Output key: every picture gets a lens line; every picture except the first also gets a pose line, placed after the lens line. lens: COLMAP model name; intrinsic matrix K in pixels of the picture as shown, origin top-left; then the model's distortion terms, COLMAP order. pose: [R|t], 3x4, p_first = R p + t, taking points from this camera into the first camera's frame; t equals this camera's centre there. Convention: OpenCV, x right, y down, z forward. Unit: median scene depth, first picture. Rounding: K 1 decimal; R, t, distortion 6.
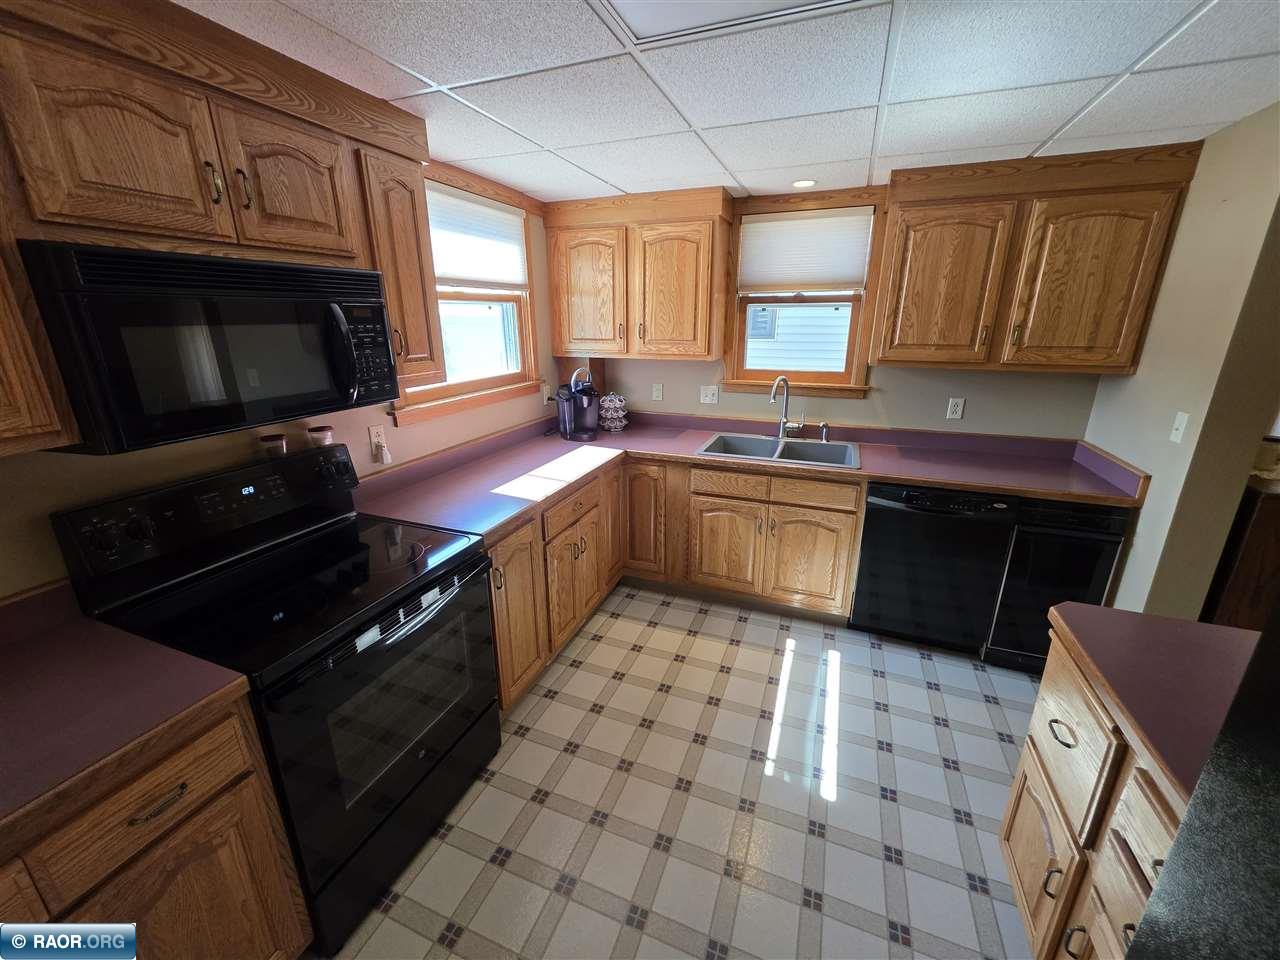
lens RADIAL K [[509.4, 0, 638.7], [0, 509.4, 481.1], [0, 0, 1]] dist [0.004614, -0.001119]
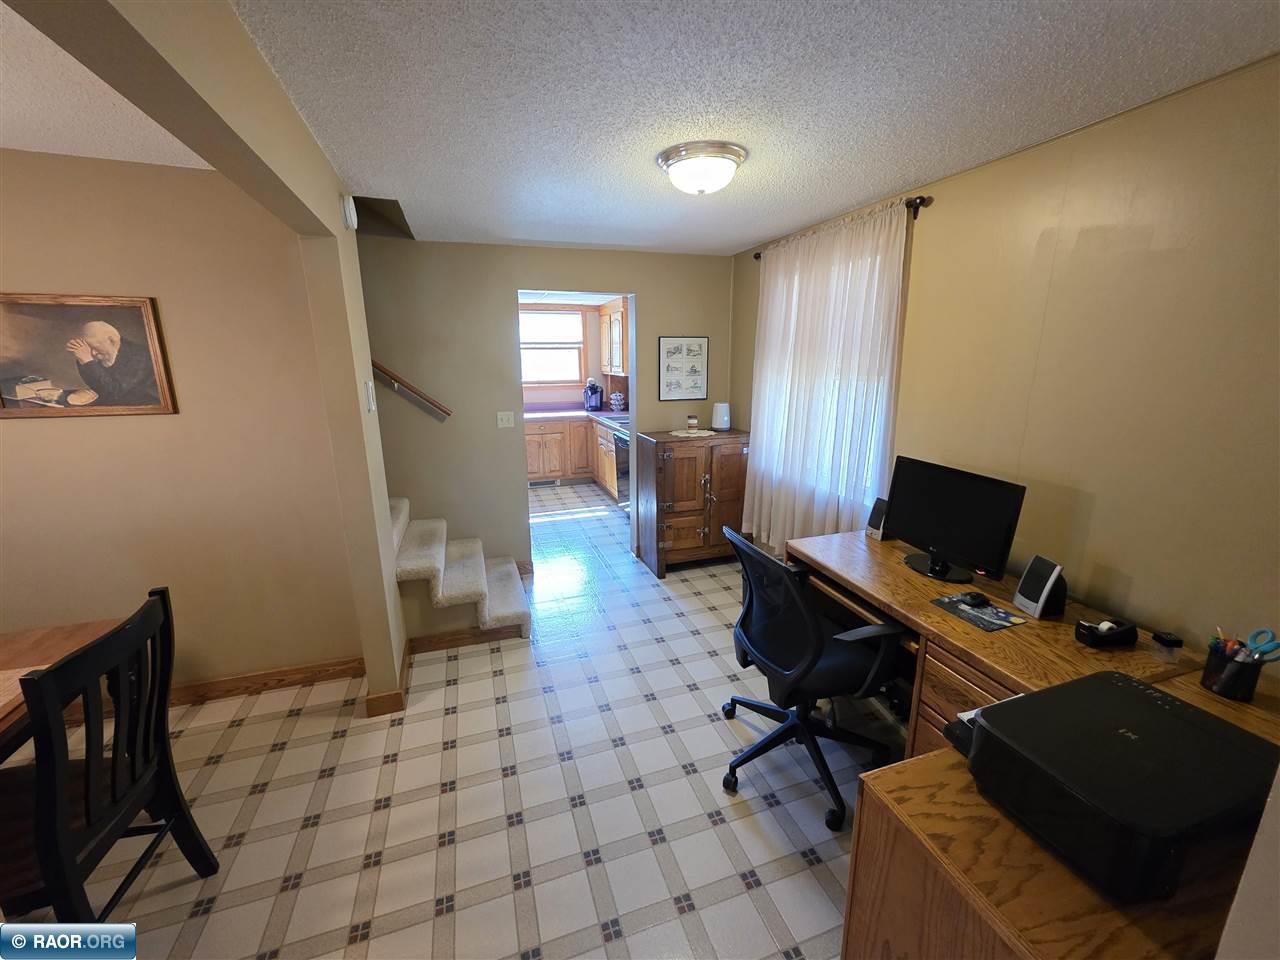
lens RADIAL K [[509.4, 0, 638.6], [0, 509.4, 476.5], [0, 0, 1]] dist [0.004614, -0.001119]
pose [[0.648328, 0.177712, -0.740331, 1.895784], [-0.240144, 0.970473, 0.022655, 0.104893], [0.722497, 0.163098, 0.671861, -0.298050]]
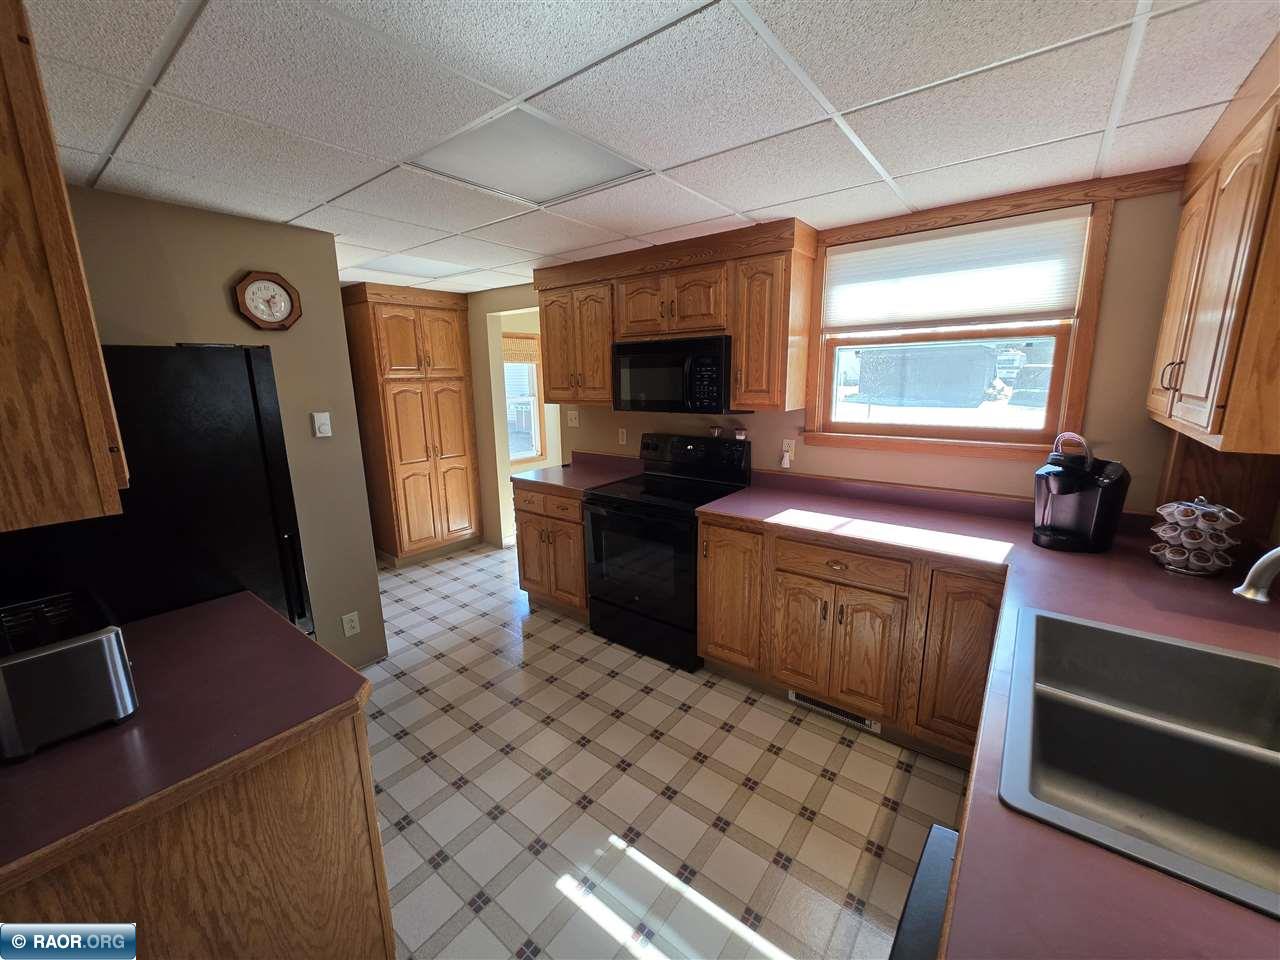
lens RADIAL K [[509.4, 0, 641.0], [0, 509.4, 483.1], [0, 0, 1]] dist [0.004614, -0.001119]
pose [[-0.284344, 0.208232, -0.935835, 0.689509], [-0.278269, 0.916181, 0.288408, -0.216046], [0.917450, 0.342421, -0.202566, 0.720474]]
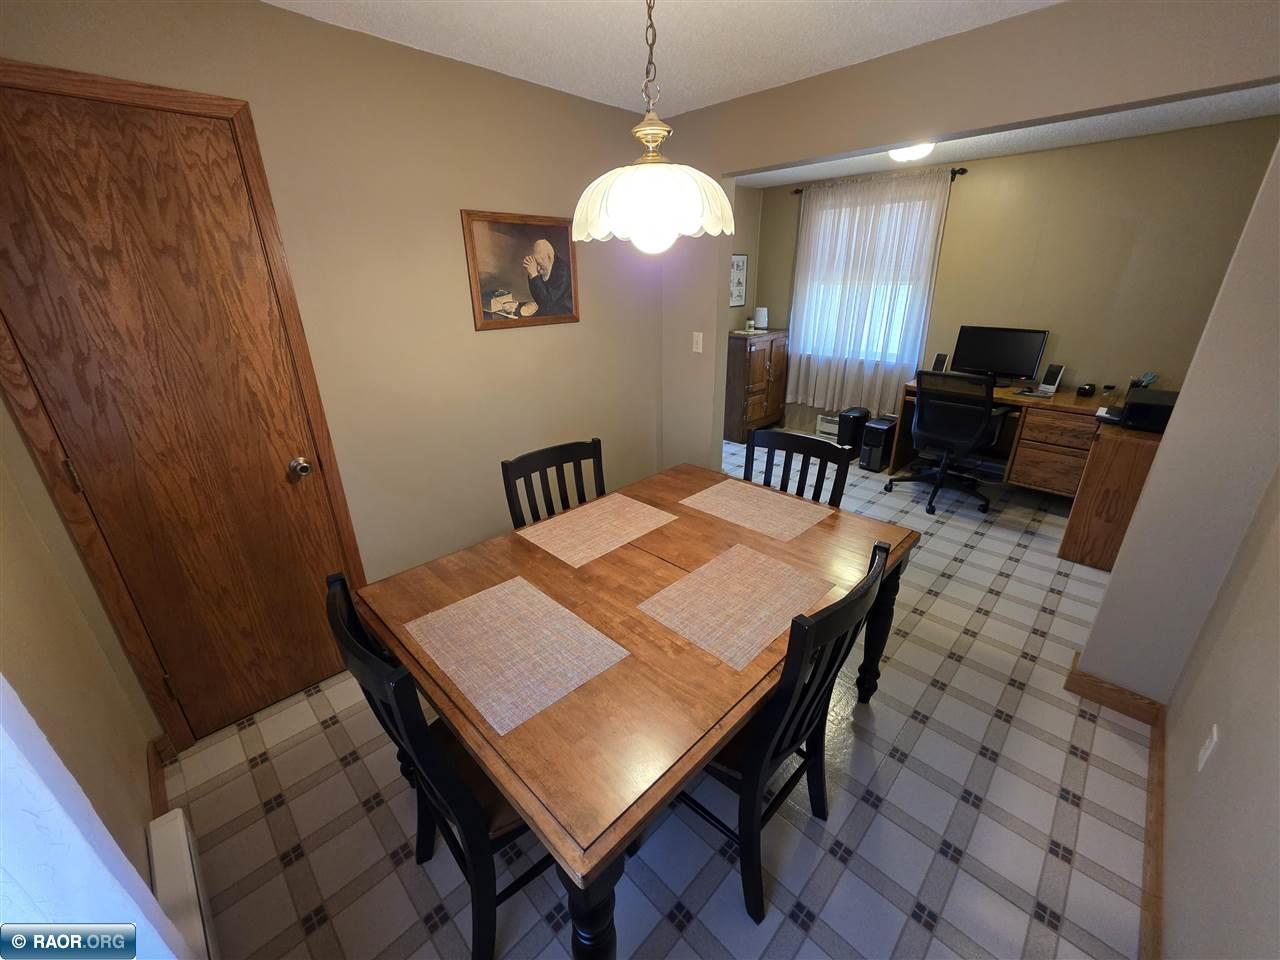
lens RADIAL K [[509.4, 0, 640.9], [0, 509.4, 476.3], [0, 0, 1]] dist [0.004614, -0.001119]
pose [[0.920438, 0.137842, -0.365778, 1.304574], [-0.114604, 0.989801, 0.084613, 0.396924], [0.373711, -0.035962, 0.926848, -1.158933]]
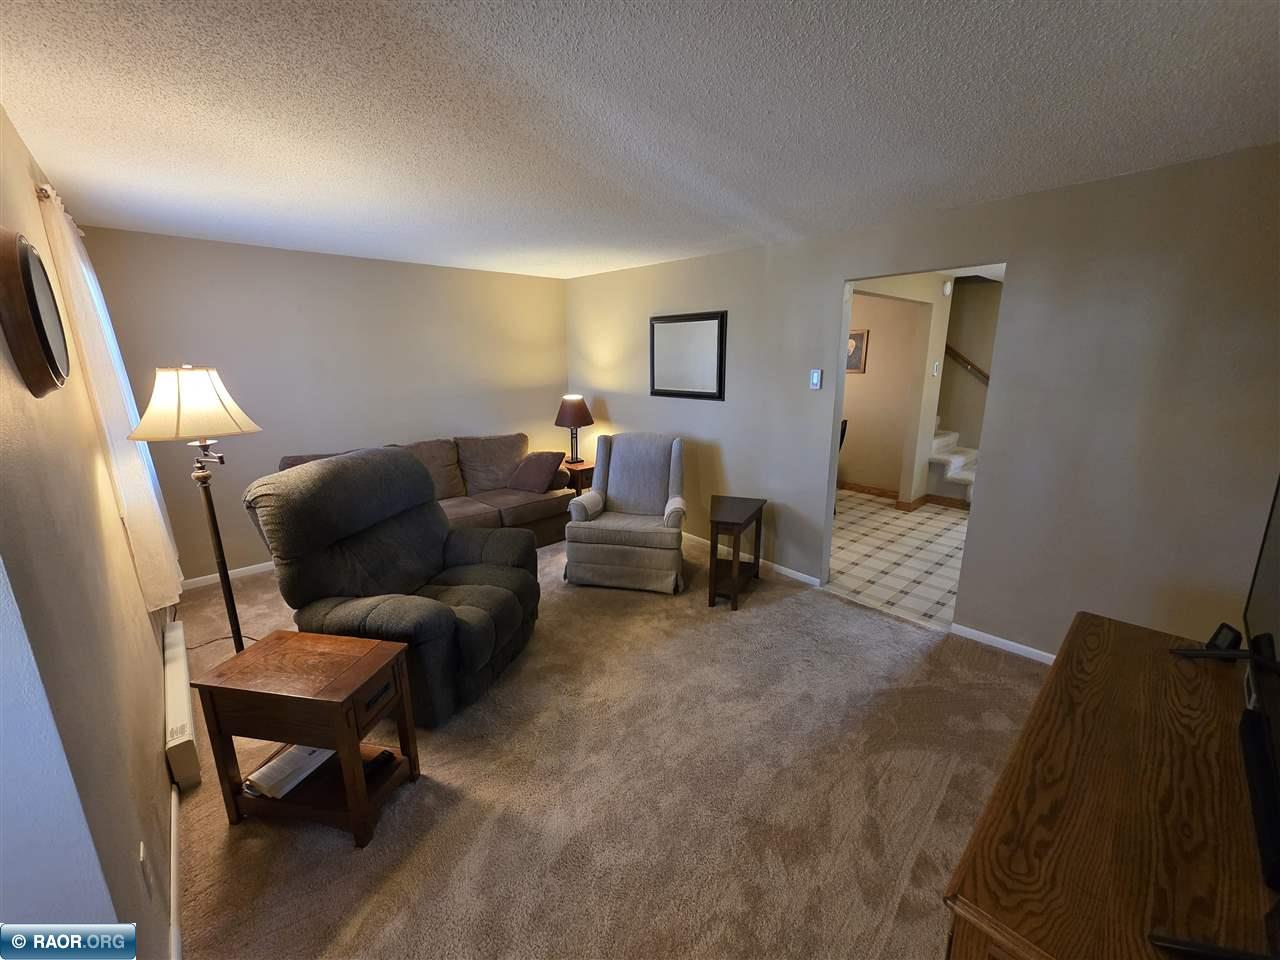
lens RADIAL K [[509.4, 0, 642.0], [0, 509.4, 476.7], [0, 0, 1]] dist [0.004614, -0.001119]
pose [[-0.432371, 0.219185, -0.874650, 3.172650], [-0.275346, 0.891580, 0.359541, 0.077282], [0.858627, 0.396286, -0.325142, -0.231566]]
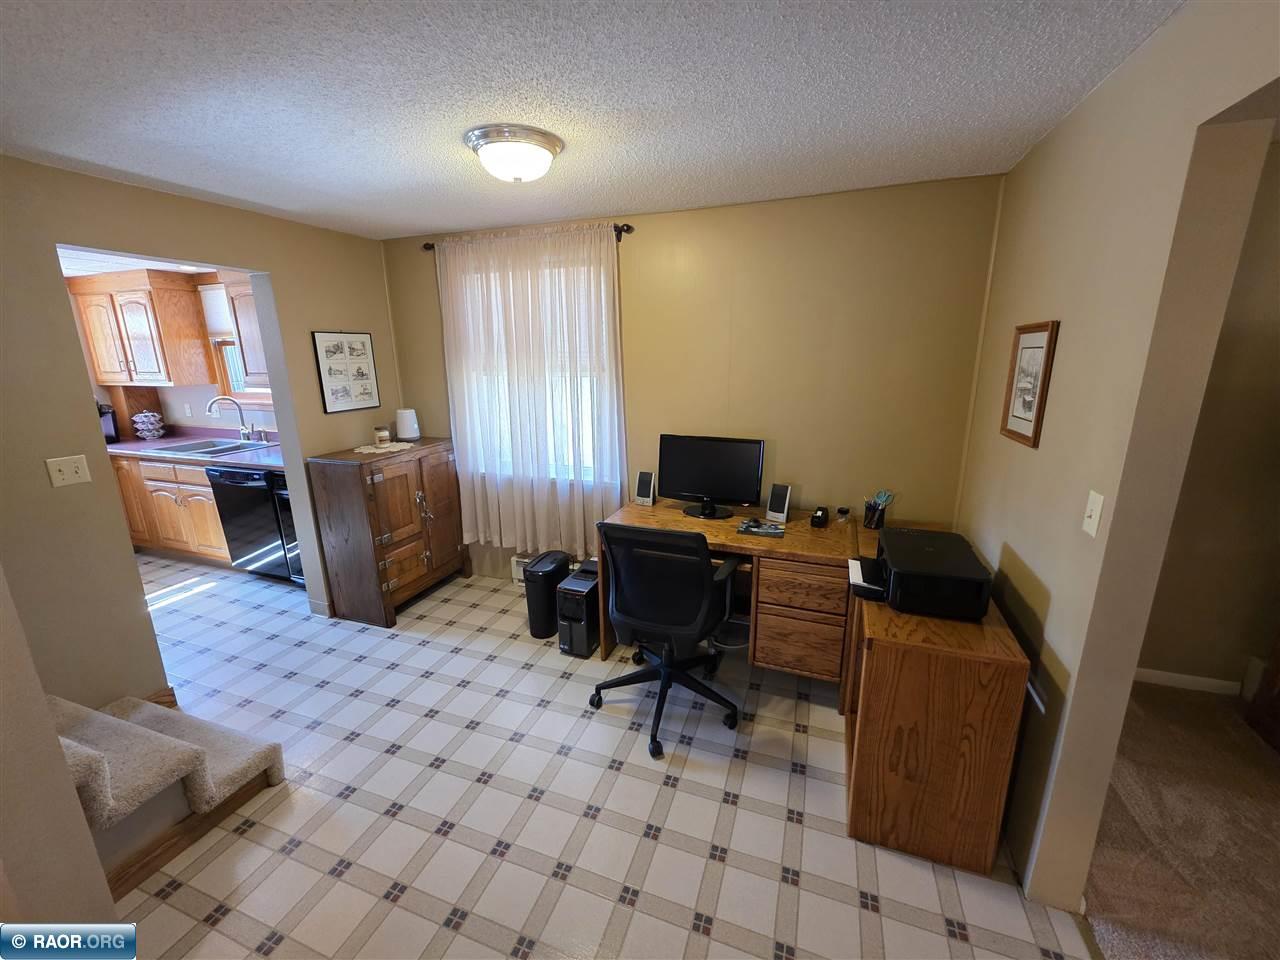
lens RADIAL K [[509.4, 0, 642.4], [0, 509.4, 475.4], [0, 0, 1]] dist [0.004614, -0.001119]
pose [[0.999453, -0.011299, 0.031077, 1.484778], [0.013862, 0.996408, -0.083535, 0.157227], [-0.030022, 0.083920, 0.996020, -0.459756]]
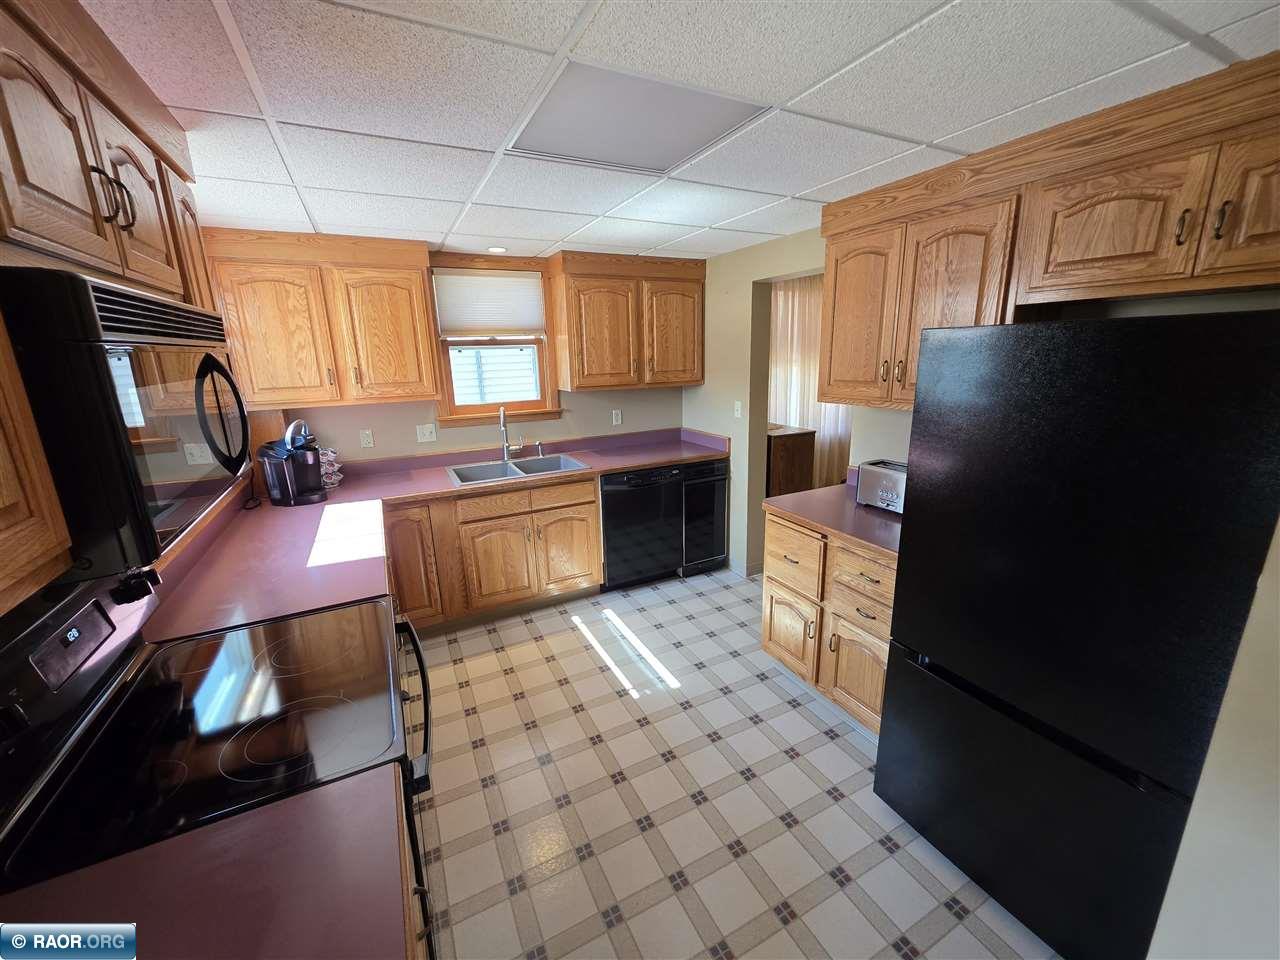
lens RADIAL K [[509.4, 0, 639.8], [0, 509.4, 483.3], [0, 0, 1]] dist [0.004614, -0.001119]
pose [[0.663021, -0.204502, 0.720127, -0.402447], [0.251982, 0.966796, 0.042551, -0.009318], [-0.704917, 0.153247, 0.692536, 0.002980]]
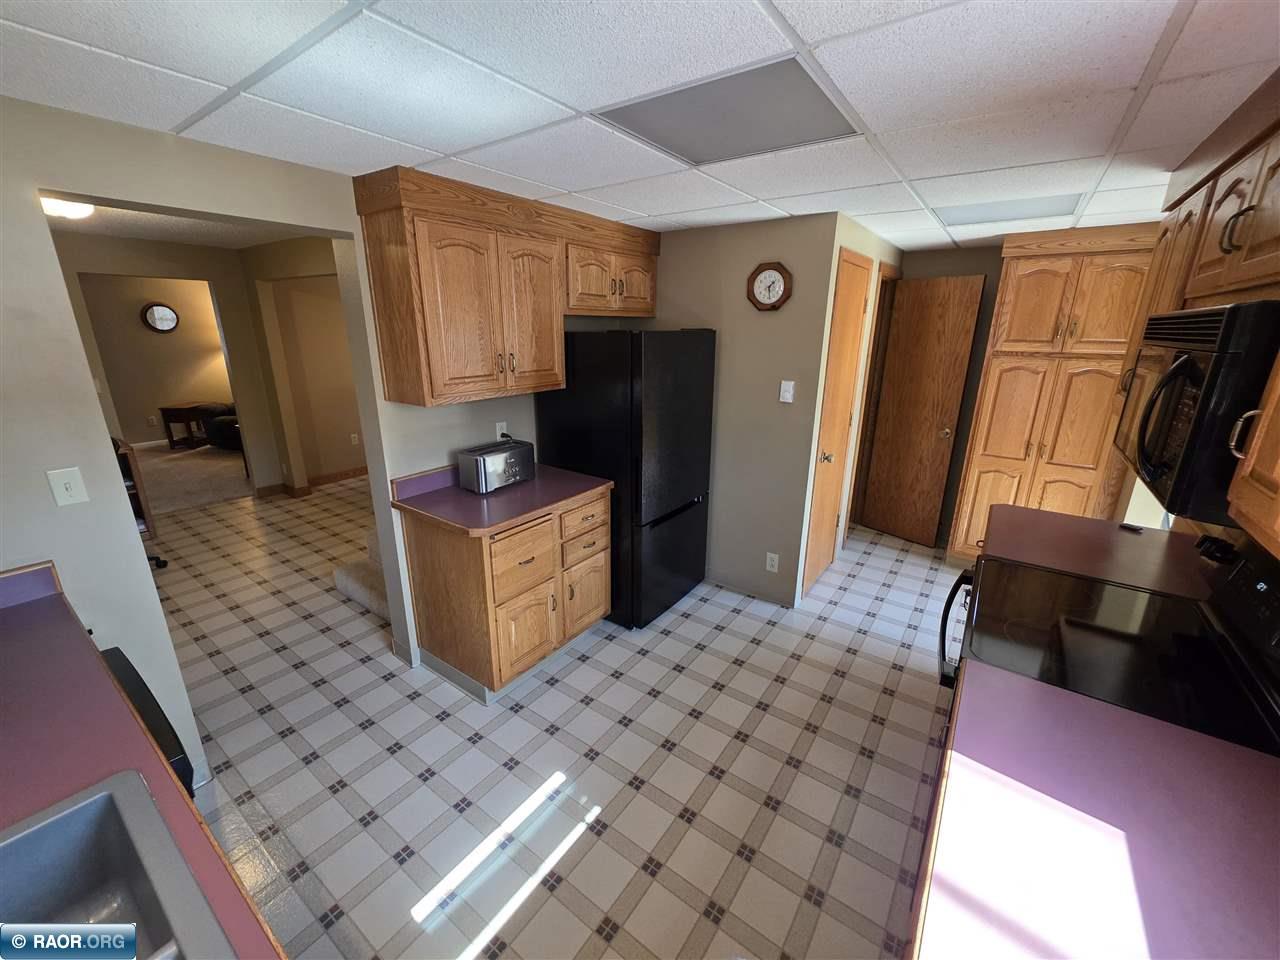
lens RADIAL K [[509.4, 0, 635.3], [0, 509.4, 480.8], [0, 0, 1]] dist [0.004614, -0.001119]
pose [[-0.967423, -0.081073, 0.239832, 0.000204], [0.070354, 0.823927, 0.562312, -0.353950], [-0.243192, 0.560866, -0.791383, 0.995040]]
